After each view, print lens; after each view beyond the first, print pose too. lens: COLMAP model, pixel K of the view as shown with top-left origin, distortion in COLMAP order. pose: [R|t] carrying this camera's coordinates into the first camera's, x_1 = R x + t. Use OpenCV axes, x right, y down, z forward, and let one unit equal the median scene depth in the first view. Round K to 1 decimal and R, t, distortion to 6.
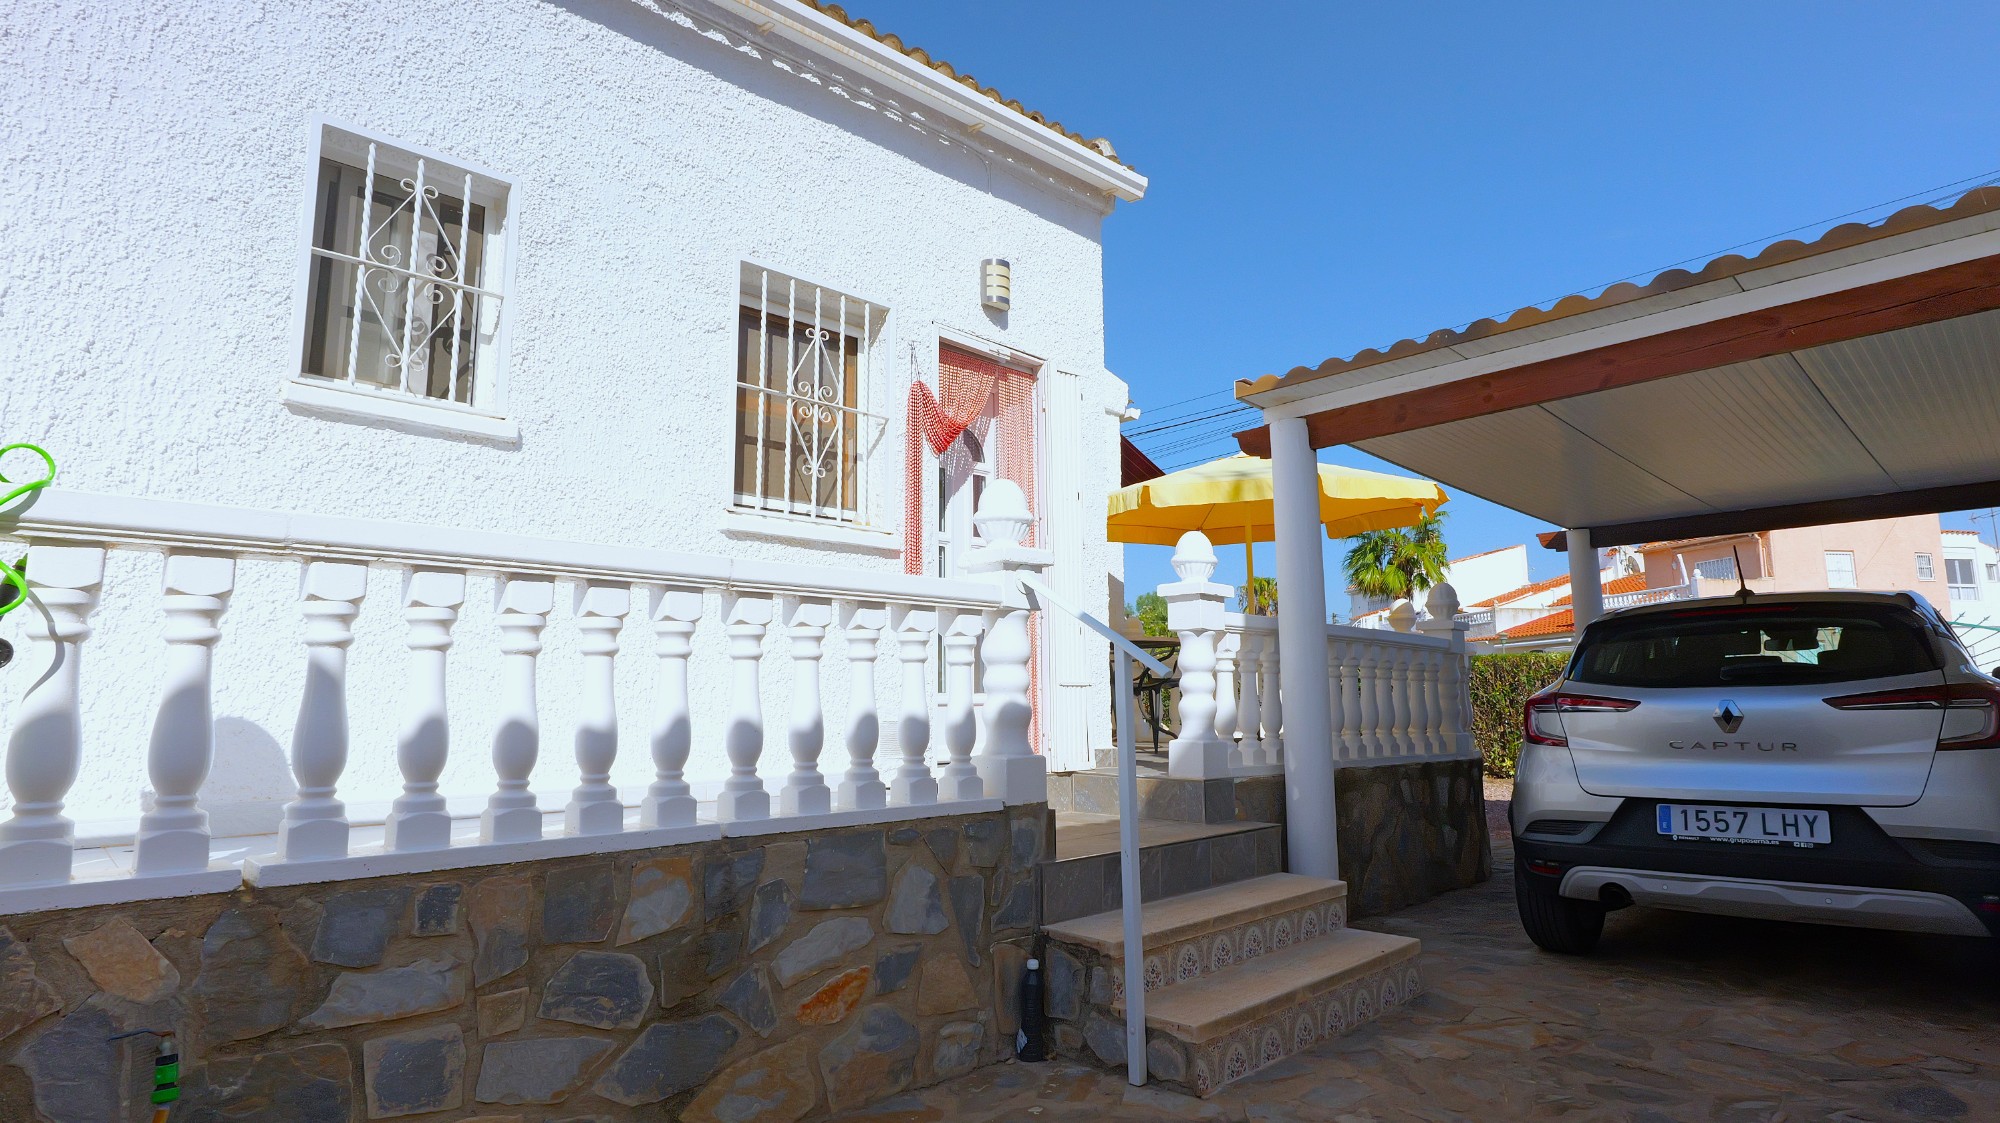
lens RADIAL K [[1085.3, 0, 1000.8], [0, 1085.3, 549.0], [0, 0, 1]] dist [0.000167, -0.000910]
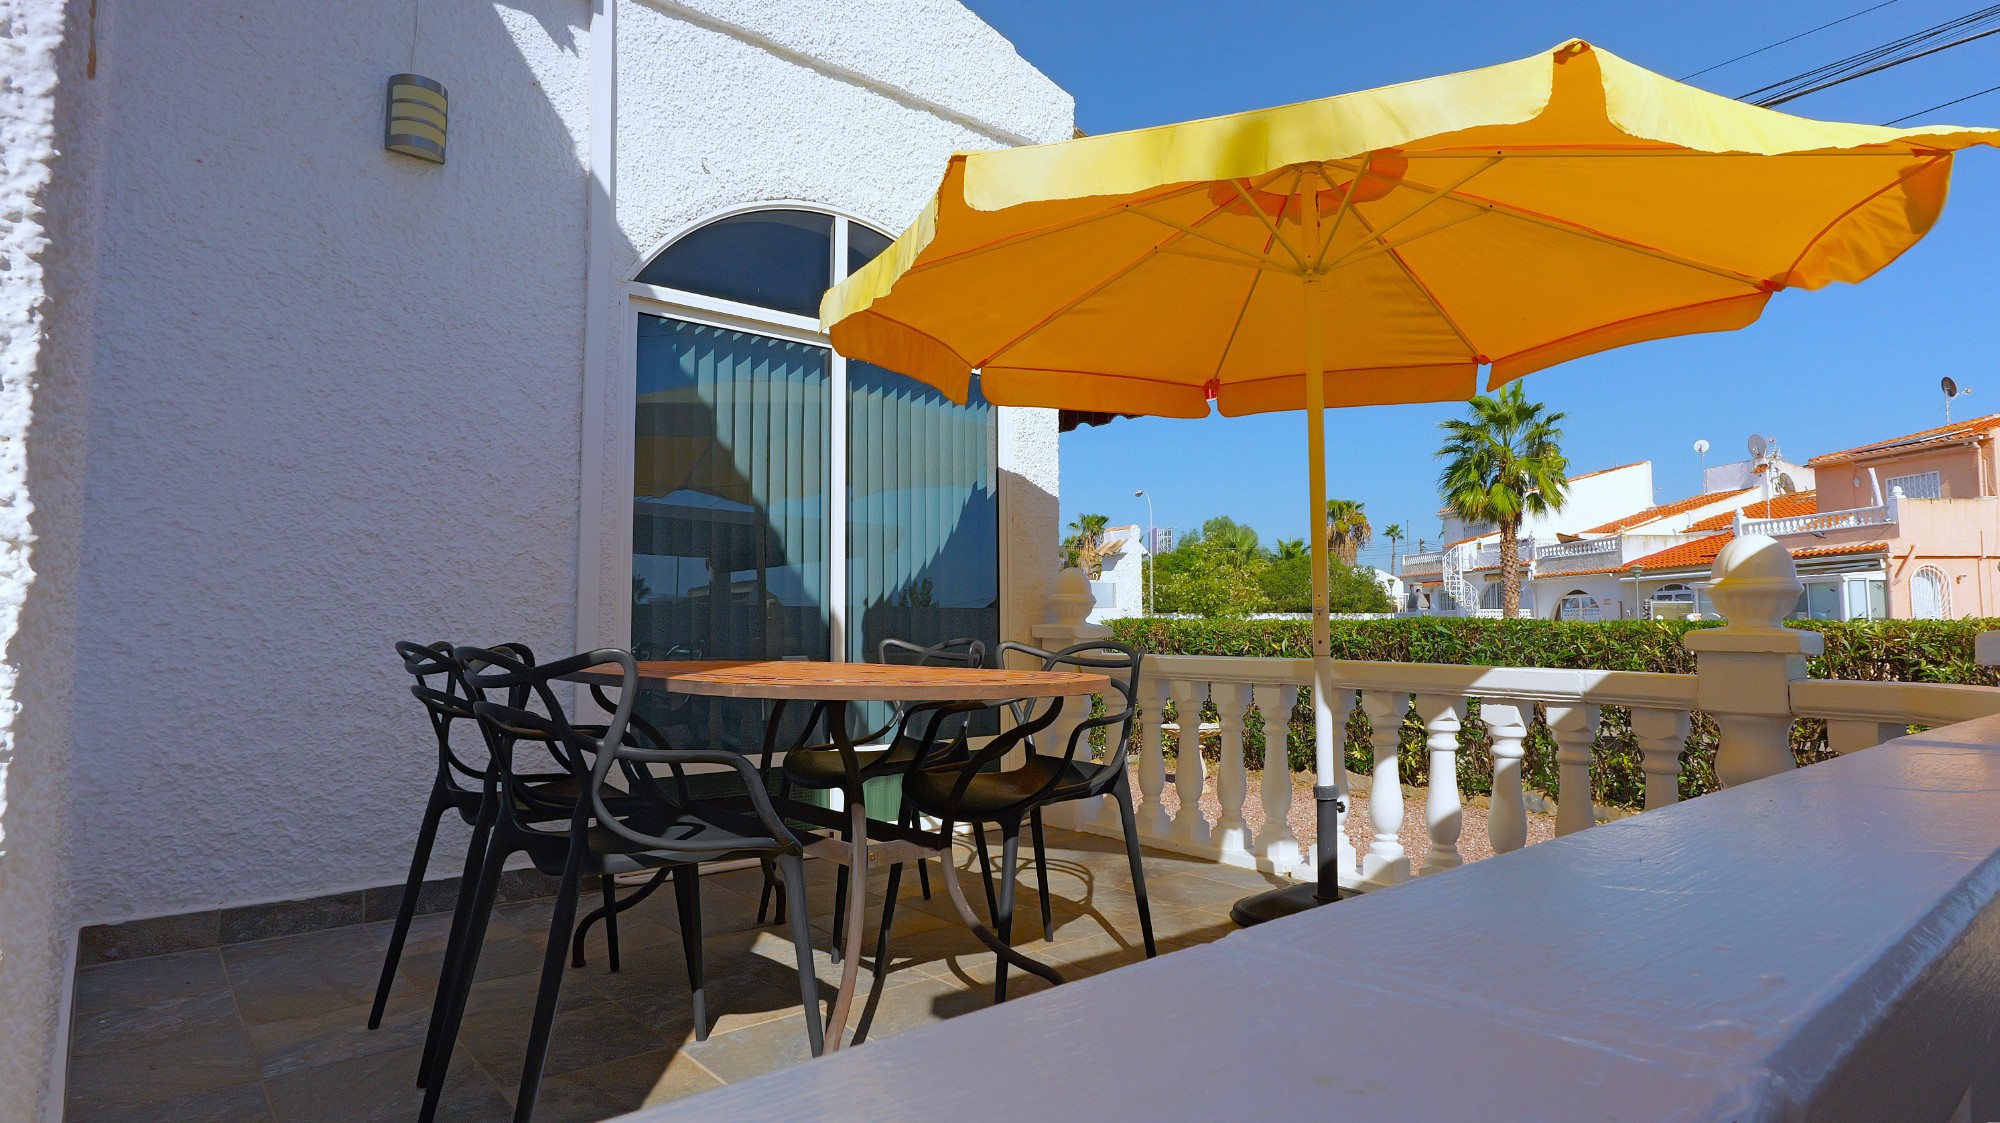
lens RADIAL K [[1085.3, 0, 994.3], [0, 1085.3, 562.8], [0, 0, 1]] dist [0.000167, -0.000910]
pose [[0.997299, 0.000828, -0.073443, 0.028944], [0.005208, 0.996623, 0.081952, 0.004570], [0.073263, -0.082113, 0.993927, 0.120485]]
